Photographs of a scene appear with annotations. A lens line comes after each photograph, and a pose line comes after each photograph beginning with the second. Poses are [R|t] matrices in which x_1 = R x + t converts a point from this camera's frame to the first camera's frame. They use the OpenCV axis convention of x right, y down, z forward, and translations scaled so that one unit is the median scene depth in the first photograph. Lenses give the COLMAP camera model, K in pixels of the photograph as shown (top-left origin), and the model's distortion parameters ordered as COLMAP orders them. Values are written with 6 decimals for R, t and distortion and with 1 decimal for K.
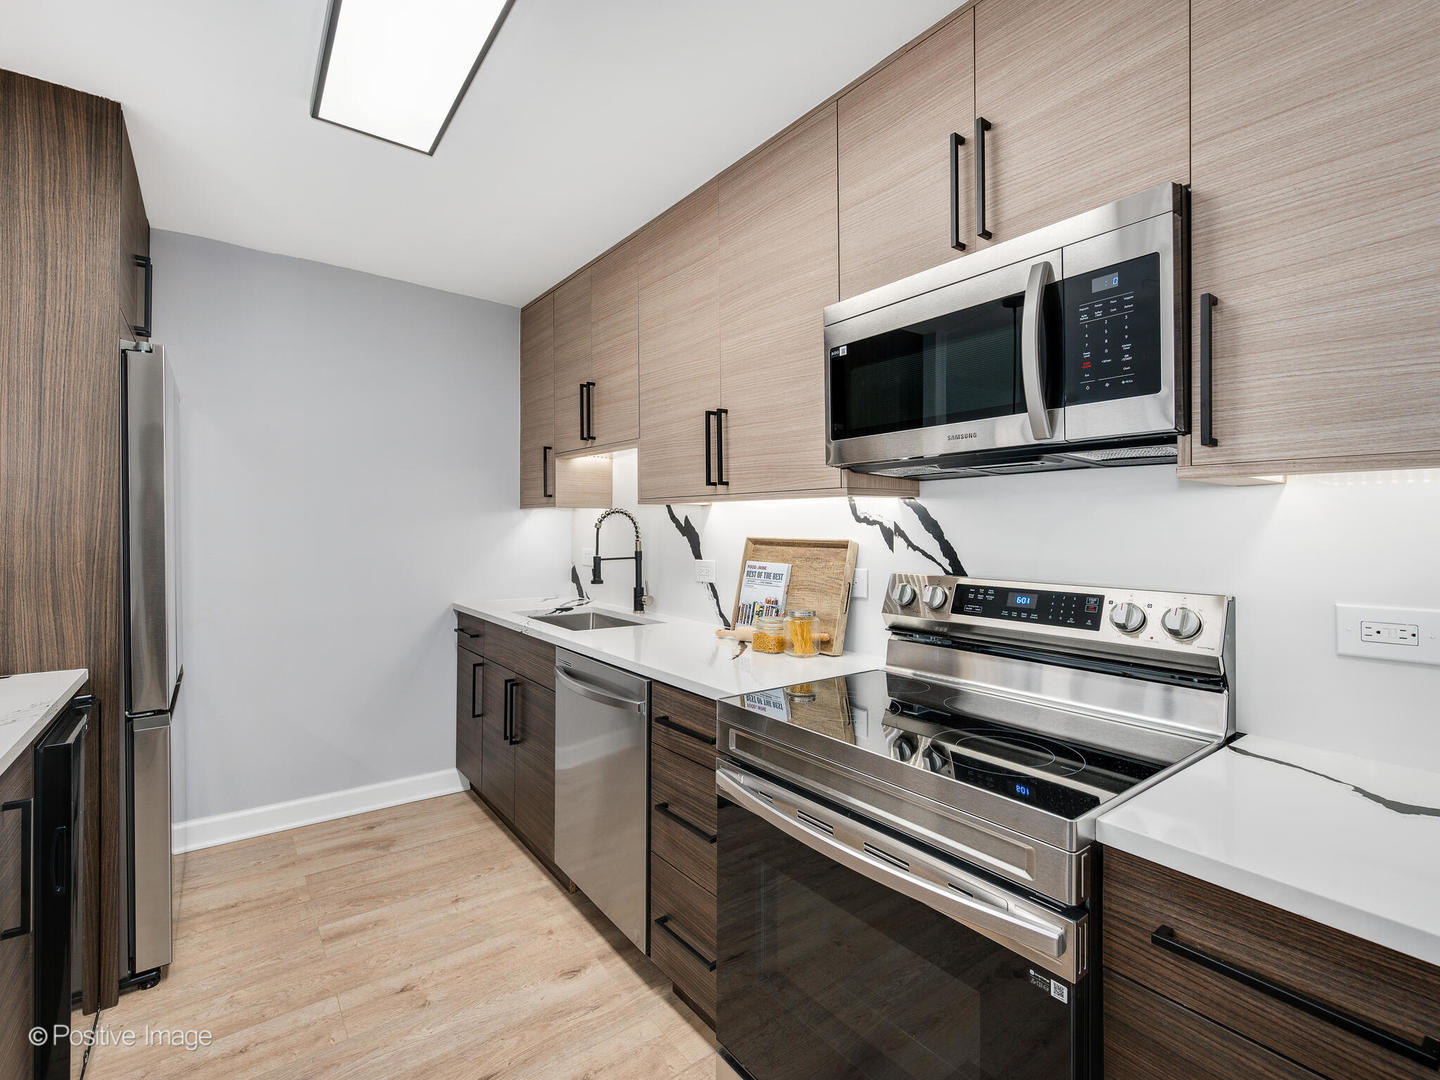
lens RADIAL K [[657.0, 0, 723.7], [0, 657.0, 530.2], [0, 0, 1]] dist [0.000635, 0.002317]
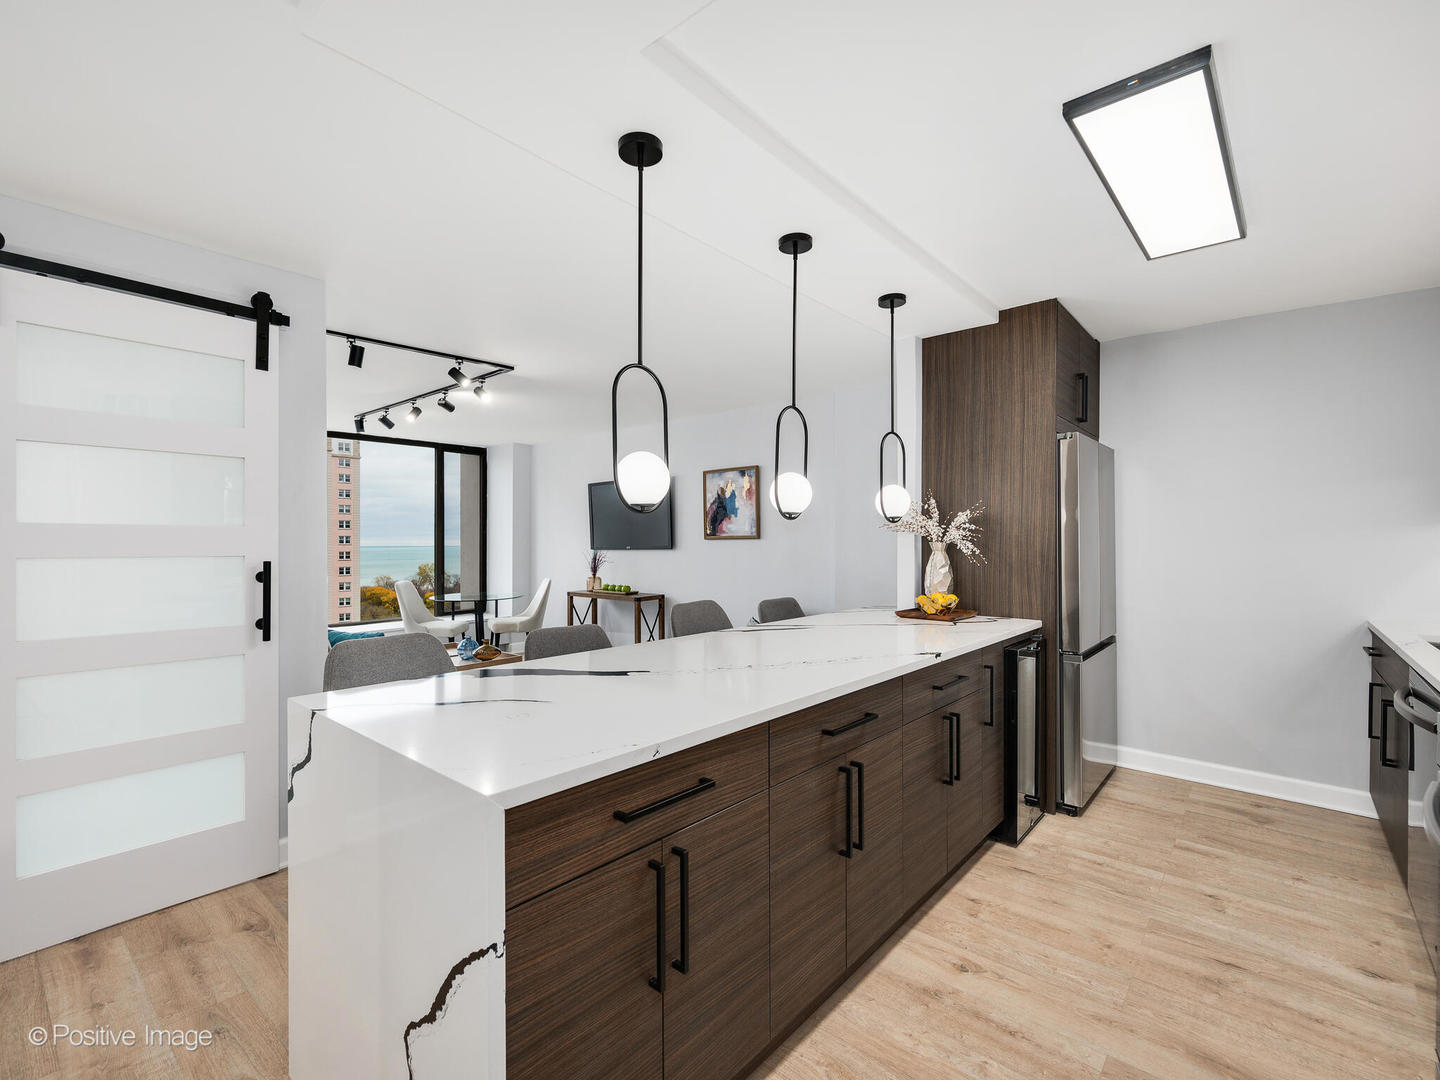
lens RADIAL K [[657.0, 0, 724.7], [0, 657.0, 528.6], [0, 0, 1]] dist [0.000635, 0.002317]
pose [[0.209314, -0.022475, -0.977590, 0.581162], [-0.002057, 0.999723, -0.023424, 0.001722], [0.977846, 0.006914, 0.209210, -0.213060]]
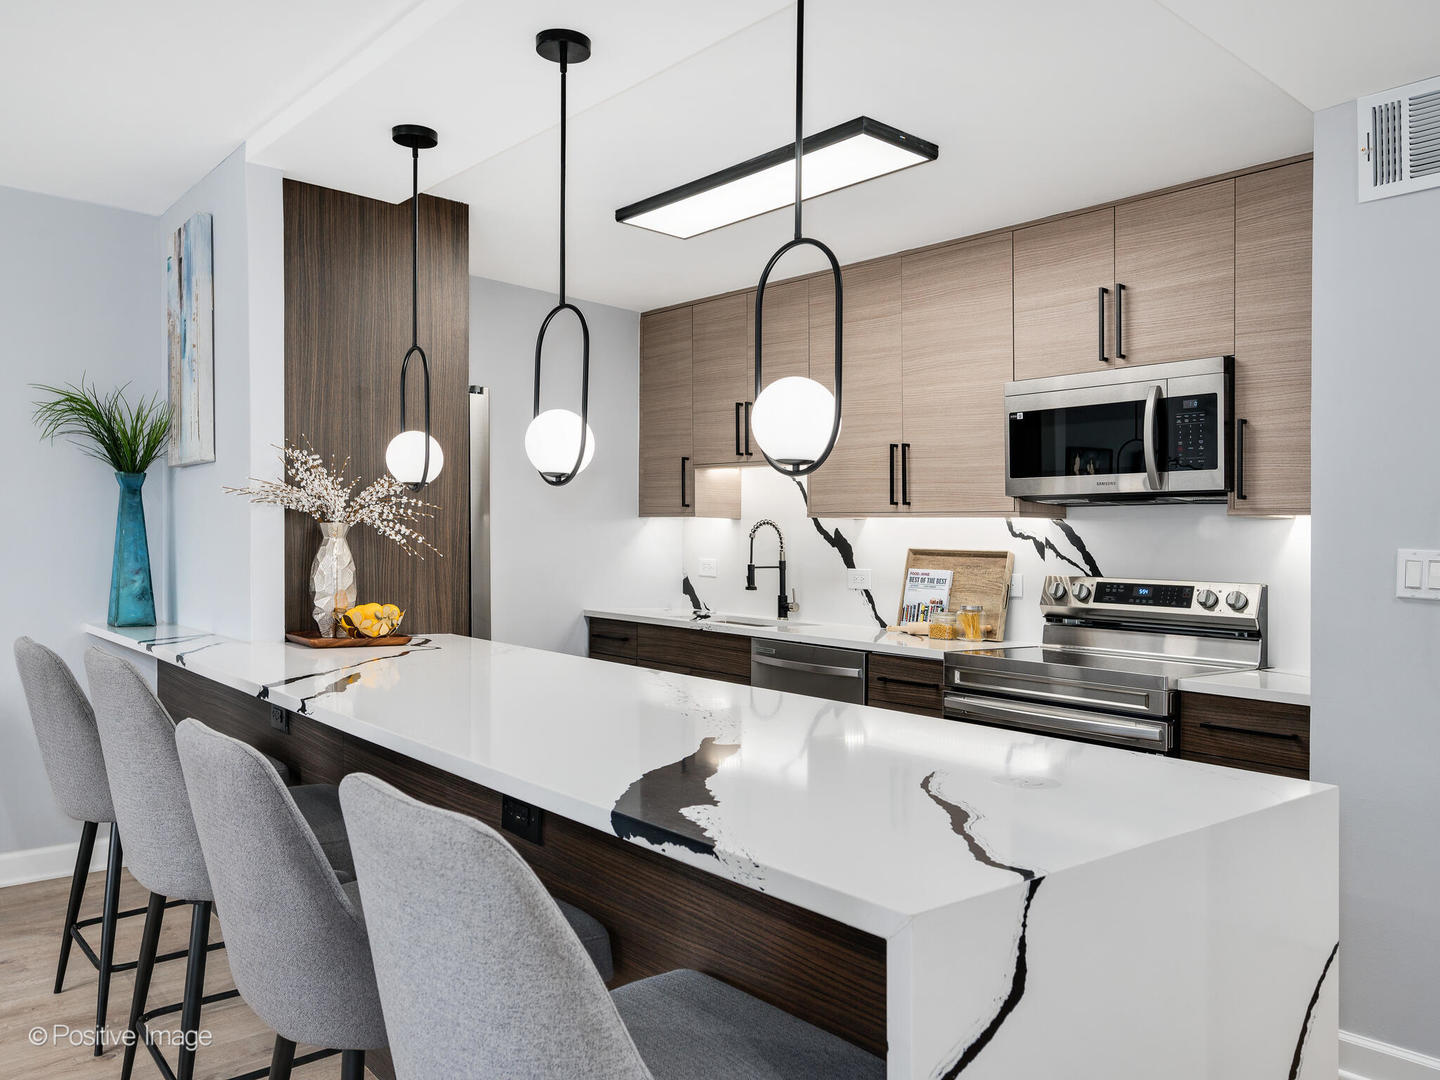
lens RADIAL K [[1071.6, 0, 709.5], [0, 1071.6, 509.7], [0, 0, 1]] dist [0.010422, -0.005482]
pose [[0.998715, 0.022955, 0.045184, -0.519750], [-0.021230, 0.999041, -0.038283, 0.029267], [-0.046020, 0.037274, 0.998245, -1.127723]]
